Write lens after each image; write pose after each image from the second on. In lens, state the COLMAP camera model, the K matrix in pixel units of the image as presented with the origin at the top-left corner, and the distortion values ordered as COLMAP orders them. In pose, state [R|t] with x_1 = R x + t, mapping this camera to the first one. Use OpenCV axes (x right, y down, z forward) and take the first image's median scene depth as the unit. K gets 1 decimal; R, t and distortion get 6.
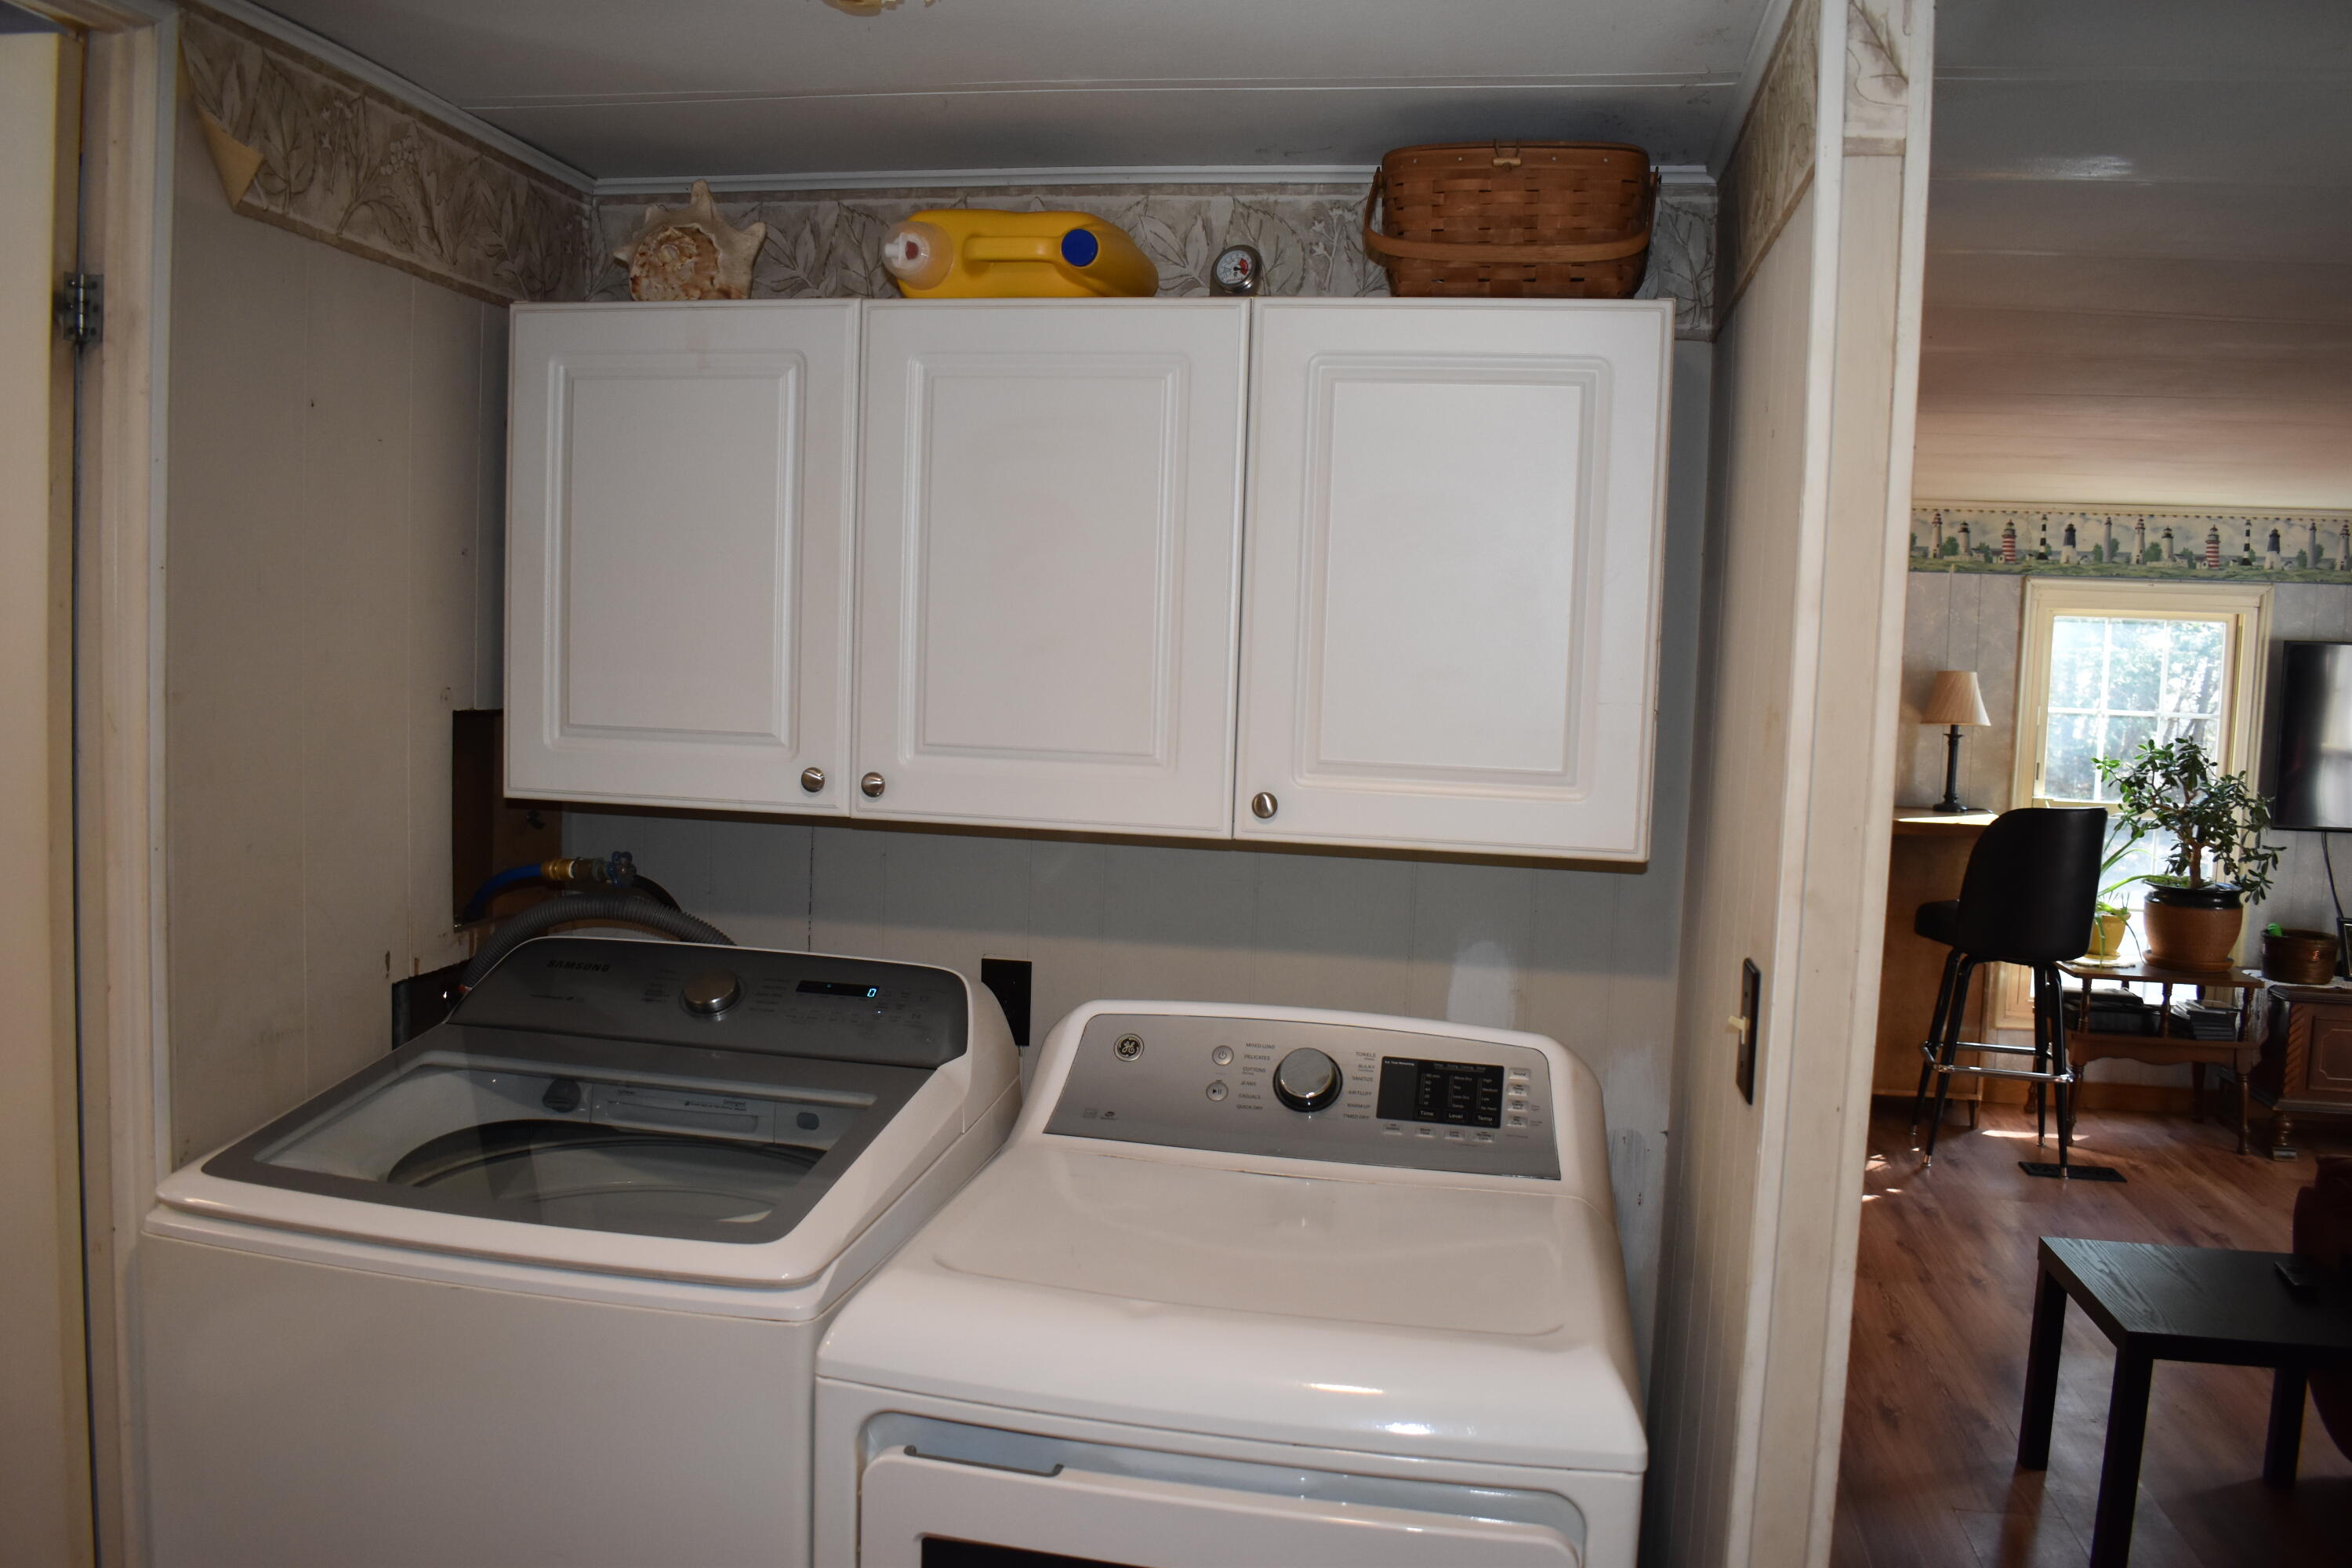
lens RADIAL K [[1852.1, 0, 1176.0], [0, 1852.1, 784.0], [0, 0, 1]] dist [-0.085324, 0.000165]
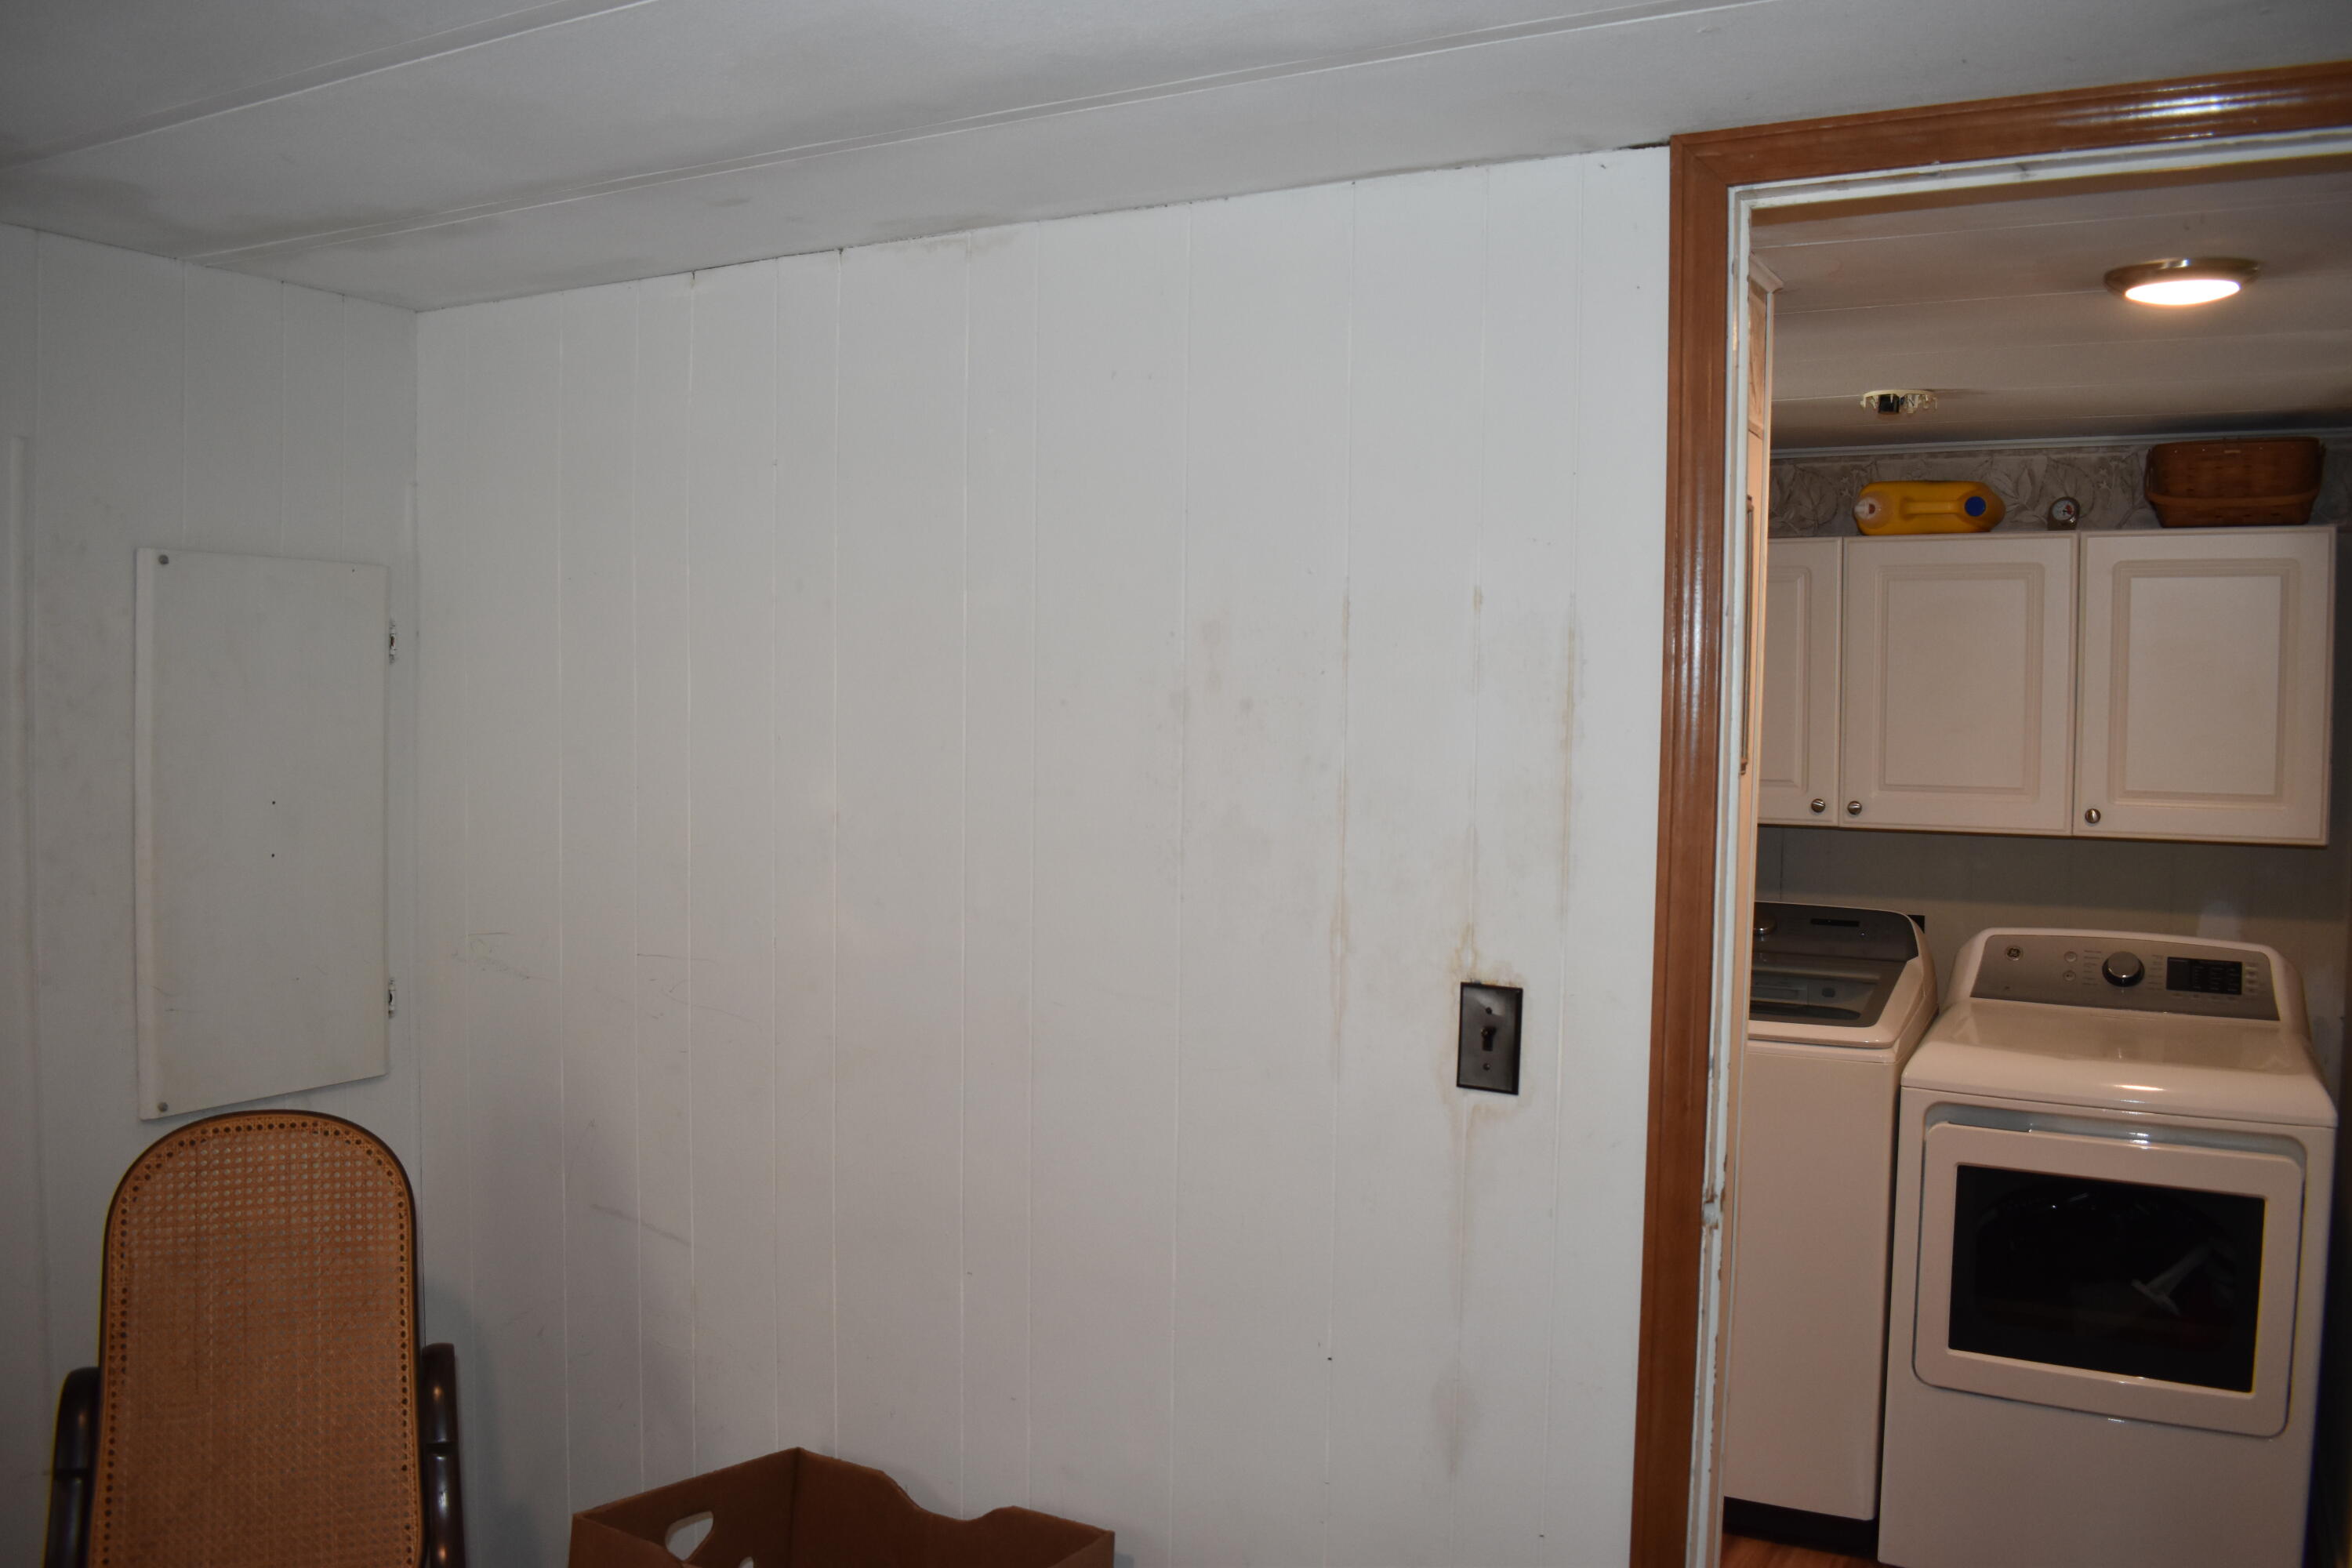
lens RADIAL K [[1852.1, 0, 1176.0], [0, 1852.1, 784.0], [0, 0, 1]] dist [-0.085324, 0.000165]
pose [[0.951589, -0.015619, -0.306978, -0.254153], [0.006846, 0.999537, -0.029636, 0.026079], [0.307299, 0.026100, 0.951255, -0.919802]]
